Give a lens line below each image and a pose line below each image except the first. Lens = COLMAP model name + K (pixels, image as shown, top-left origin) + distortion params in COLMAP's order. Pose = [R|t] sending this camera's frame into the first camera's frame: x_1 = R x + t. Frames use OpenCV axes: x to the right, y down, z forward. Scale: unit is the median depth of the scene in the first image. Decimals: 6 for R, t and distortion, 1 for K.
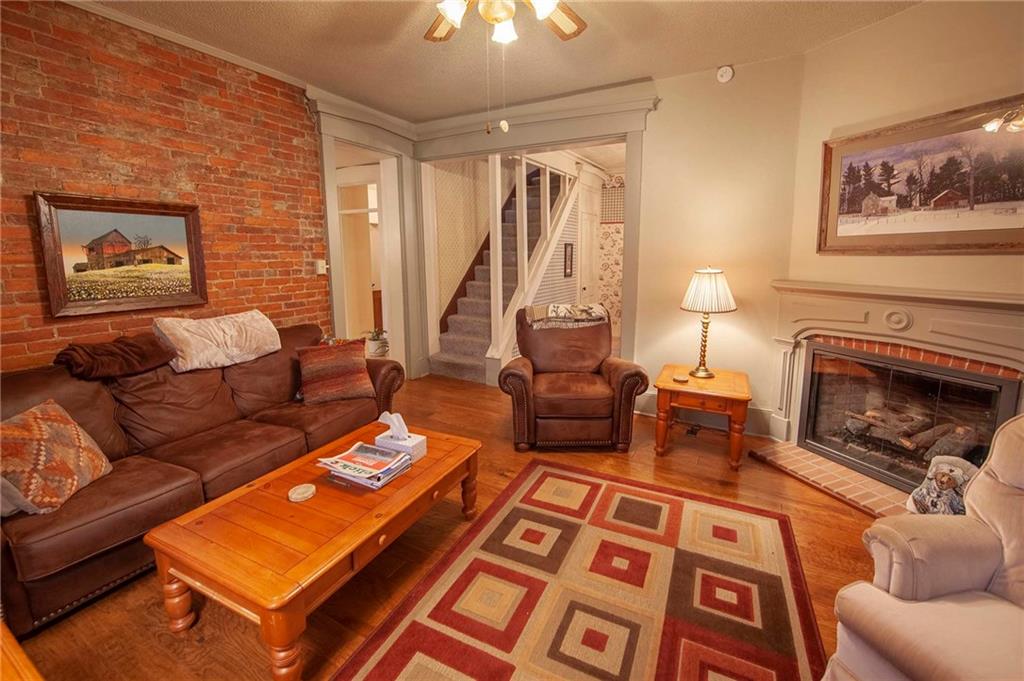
lens RADIAL K [[435.5, 0, 509.3], [0, 435.5, 315.8], [0, 0, 1]] dist [-0.000702, 0.000021]
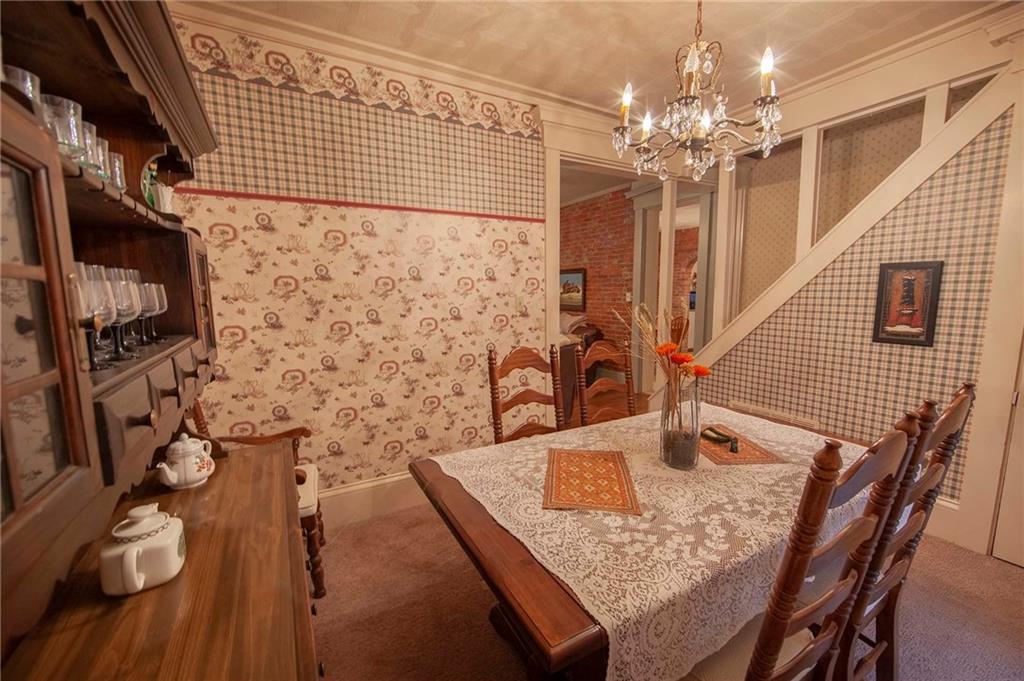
lens RADIAL K [[411.2, 0, 509.3], [0, 411.2, 342.0], [0, 0, 1]] dist [-0.002877, 0.000450]
pose [[-0.535422, 0.116081, -0.836569, 0.876919], [-0.107735, 0.973031, 0.203969, -0.175684], [0.837685, 0.199337, -0.508477, 1.192886]]
